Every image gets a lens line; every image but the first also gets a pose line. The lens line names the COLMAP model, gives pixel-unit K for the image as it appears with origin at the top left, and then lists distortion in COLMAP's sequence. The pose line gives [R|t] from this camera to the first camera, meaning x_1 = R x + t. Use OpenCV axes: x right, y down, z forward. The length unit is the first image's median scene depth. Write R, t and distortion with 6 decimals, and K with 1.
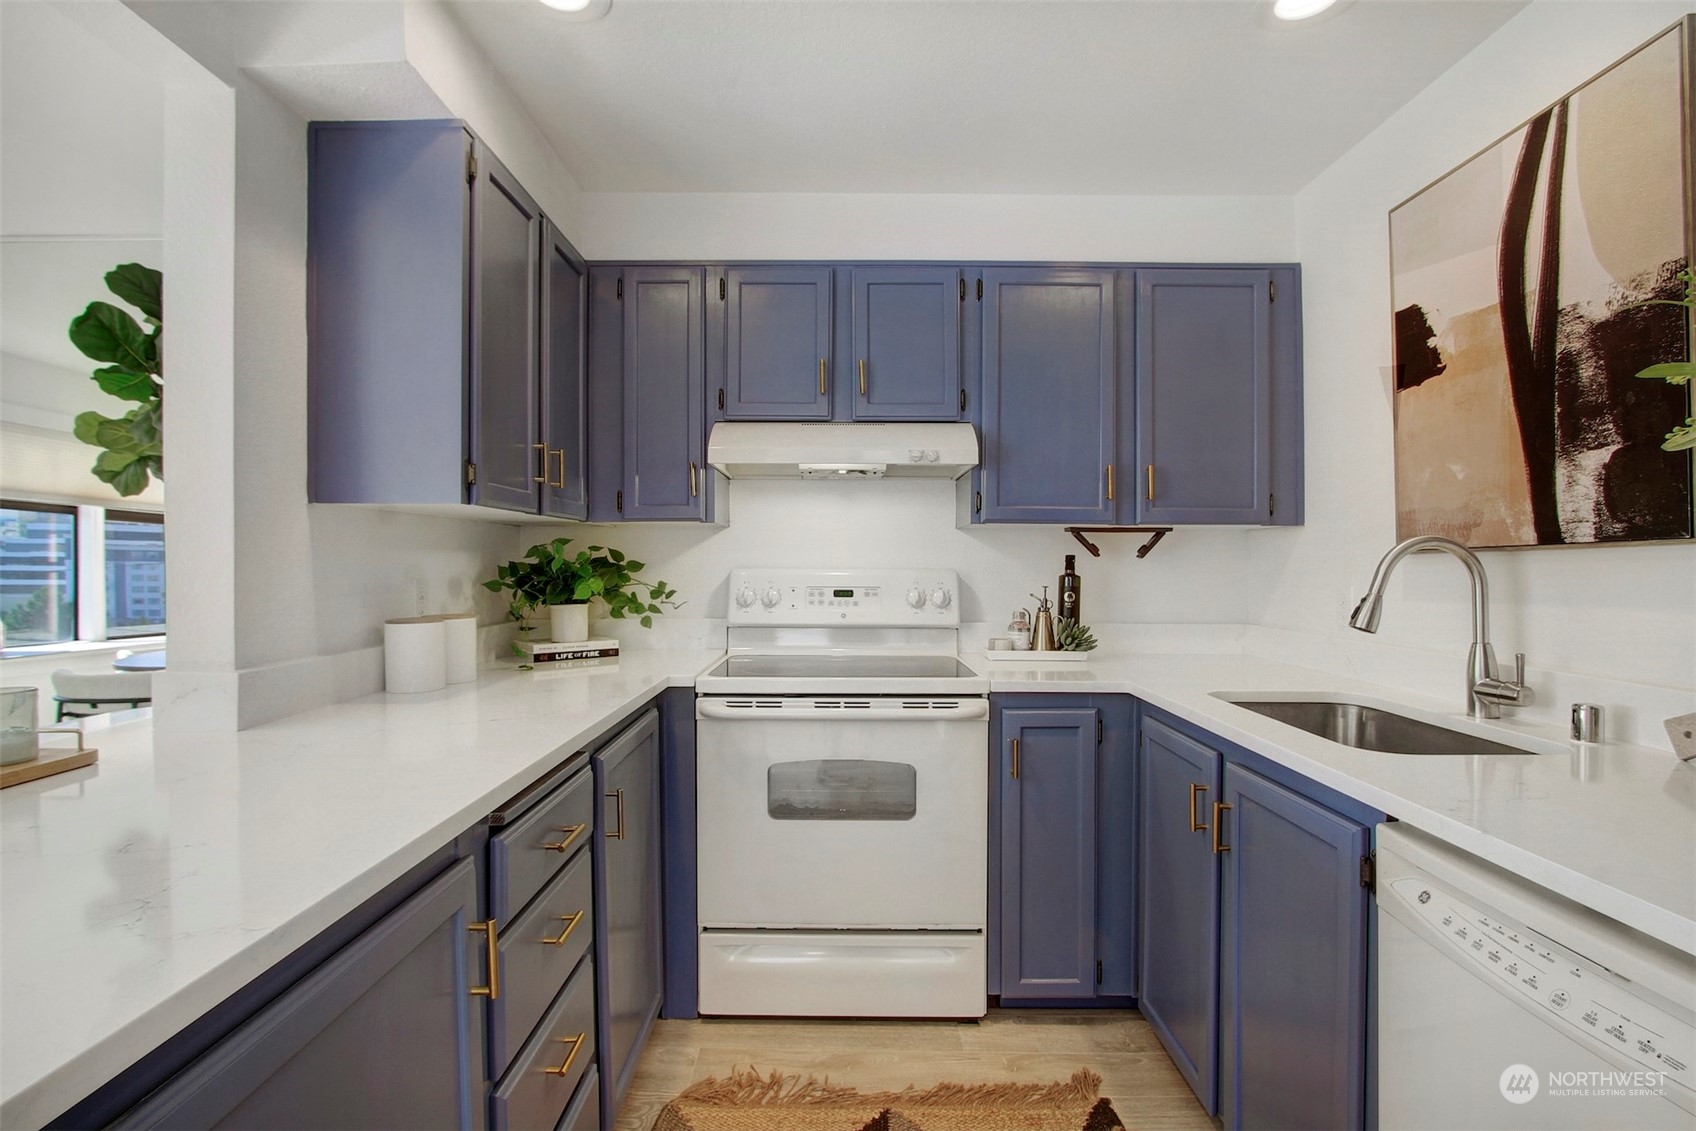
lens RADIAL K [[803.8, 0, 821.3], [0, 803.8, 572.2], [0, 0, 1]] dist [-0.009845, 0.001238]
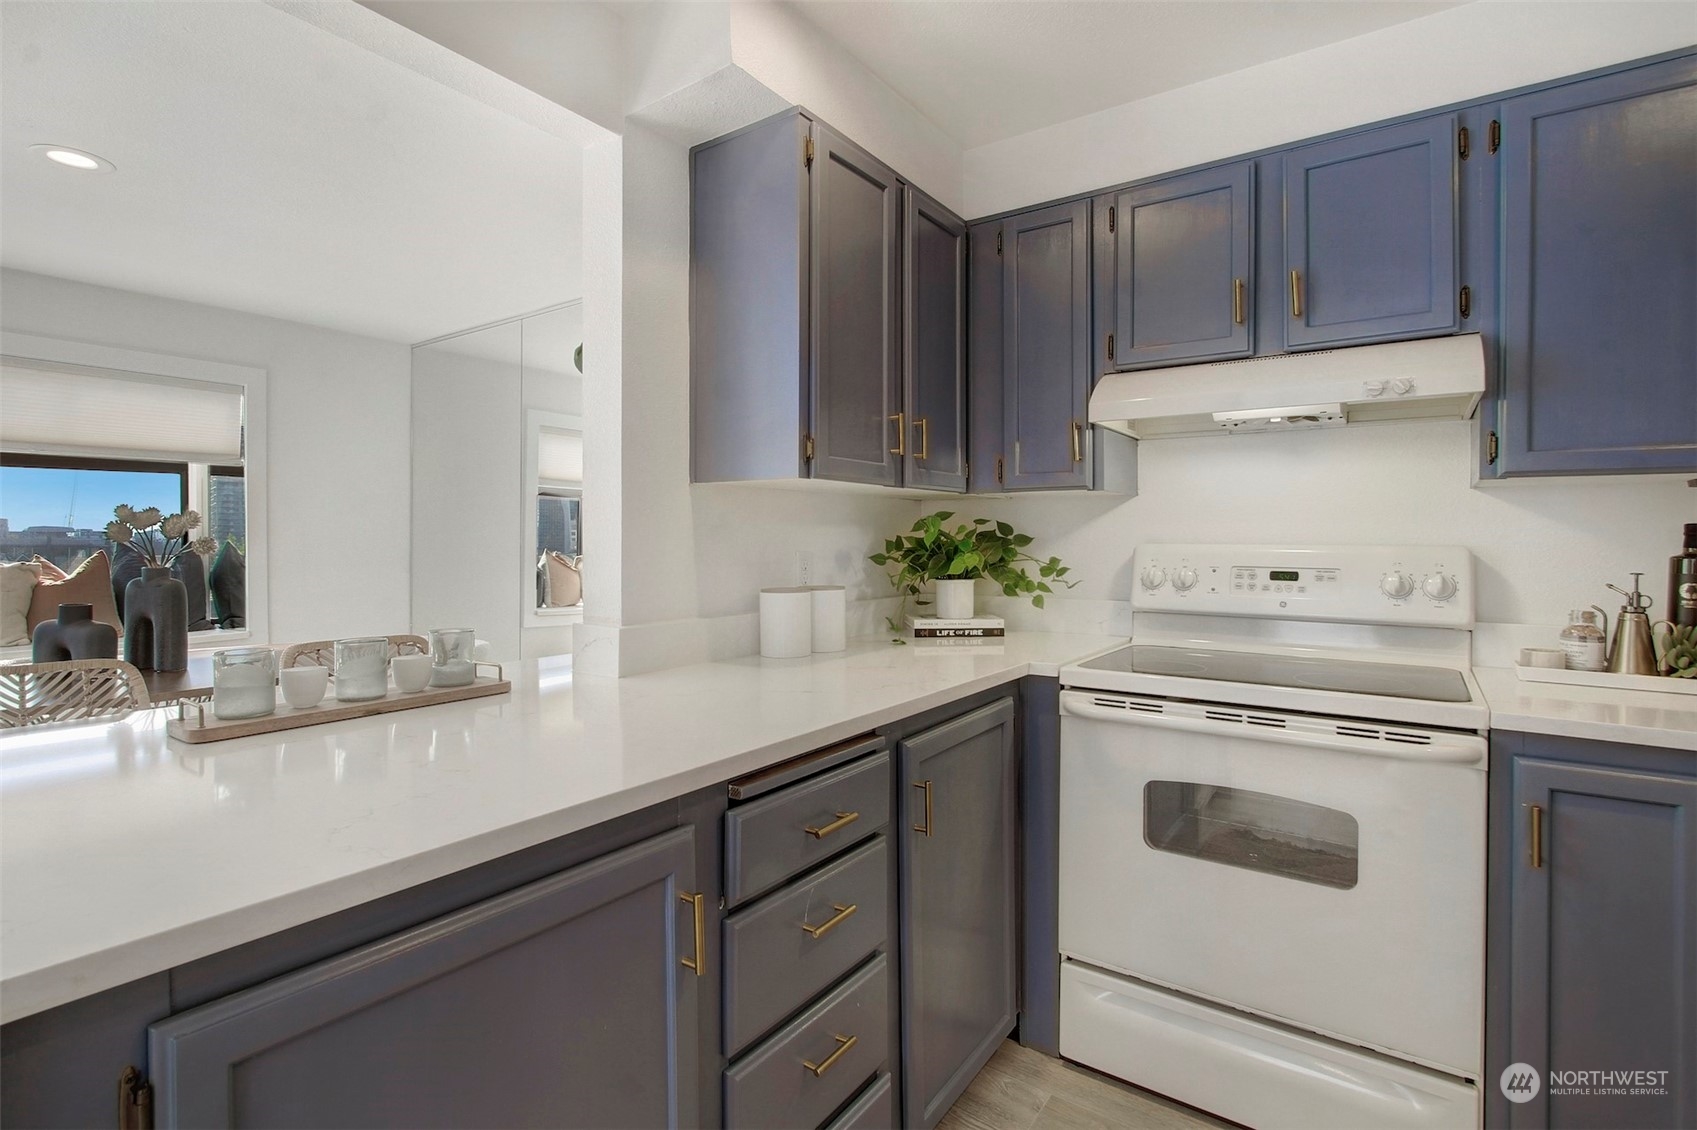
lens RADIAL K [[804.3, 0, 826.1], [0, 804.3, 543.5], [0, 0, 1]] dist [-0.009845, 0.001238]
pose [[0.820863, 0.003347, -0.571116, 0.134492], [-0.008313, 0.999947, -0.006088, 0.004149], [0.571065, 0.009745, 0.820847, 0.136298]]
